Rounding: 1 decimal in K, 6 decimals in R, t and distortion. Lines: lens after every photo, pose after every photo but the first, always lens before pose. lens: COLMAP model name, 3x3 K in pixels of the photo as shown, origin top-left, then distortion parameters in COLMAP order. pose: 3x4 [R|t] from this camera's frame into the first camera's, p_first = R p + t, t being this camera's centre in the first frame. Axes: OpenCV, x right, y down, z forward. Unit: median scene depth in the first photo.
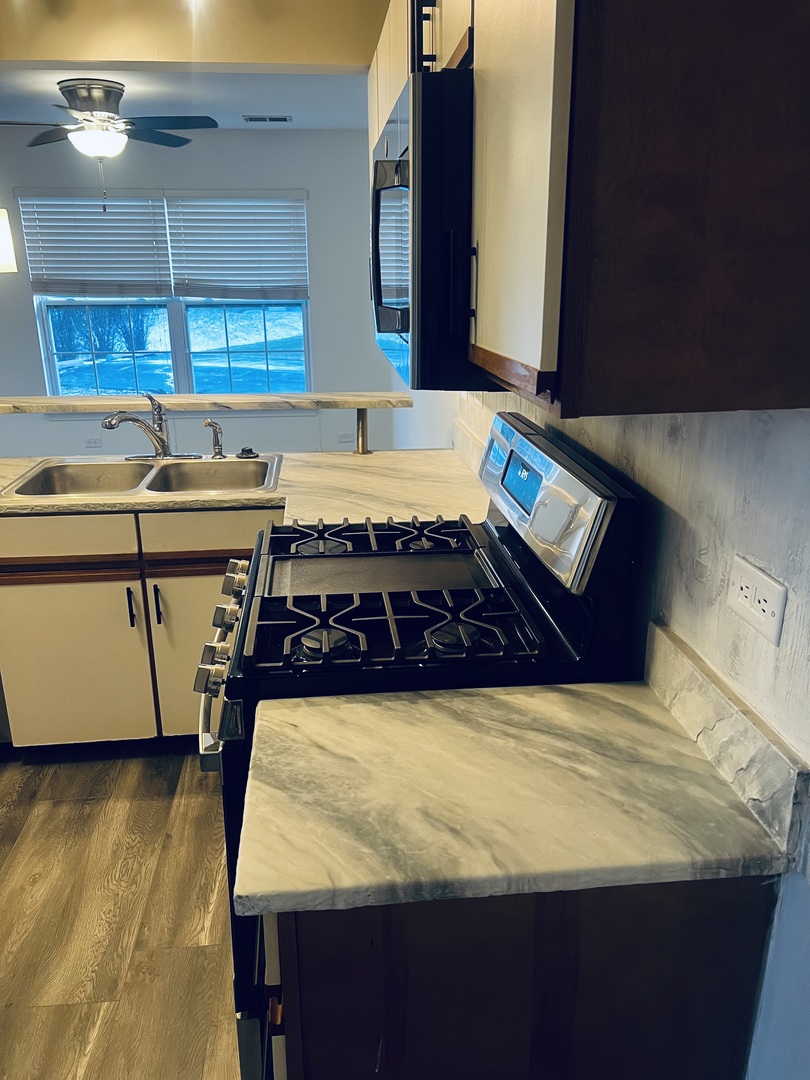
lens RADIAL K [[813.3, 0, 403.1], [0, 813.3, 539.6], [0, 0, 1]] dist [0.065641, -0.074960]
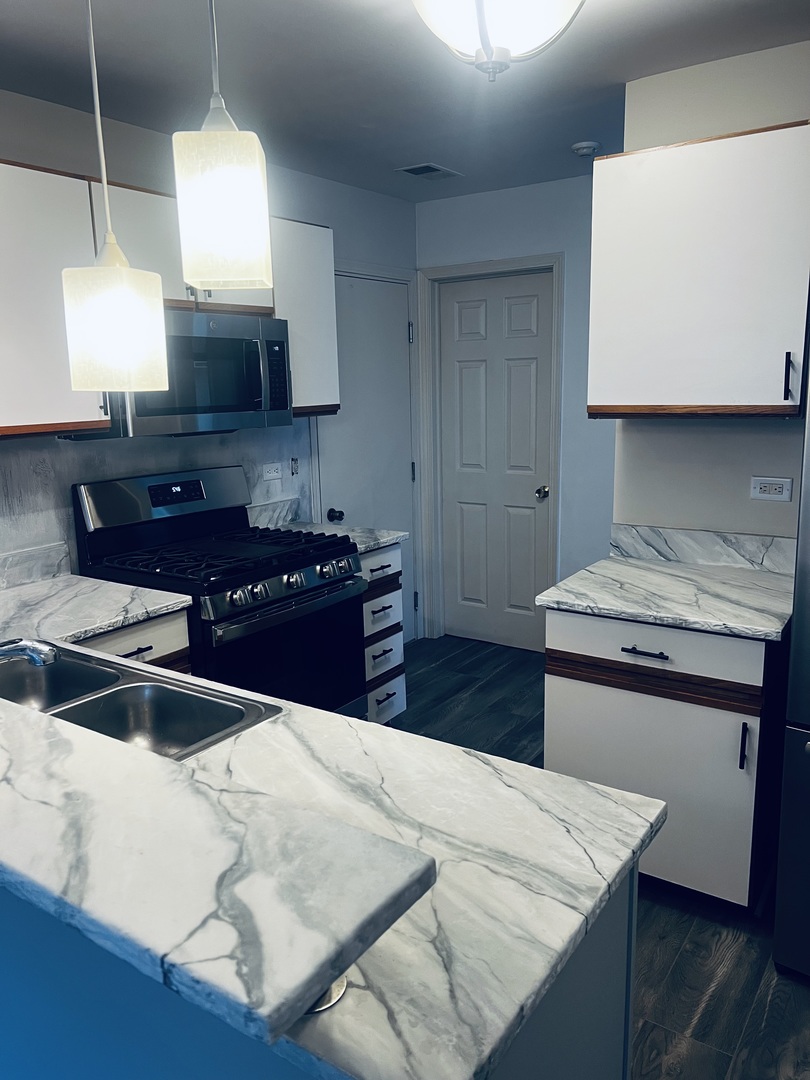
lens RADIAL K [[813.3, 0, 405.6], [0, 813.3, 532.3], [0, 0, 1]] dist [0.065641, -0.074960]
pose [[-0.764786, -0.091598, 0.637740, -0.799879], [0.231520, 0.884654, 0.404704, -0.343491], [-0.601249, 0.457162, -0.655364, 1.061969]]
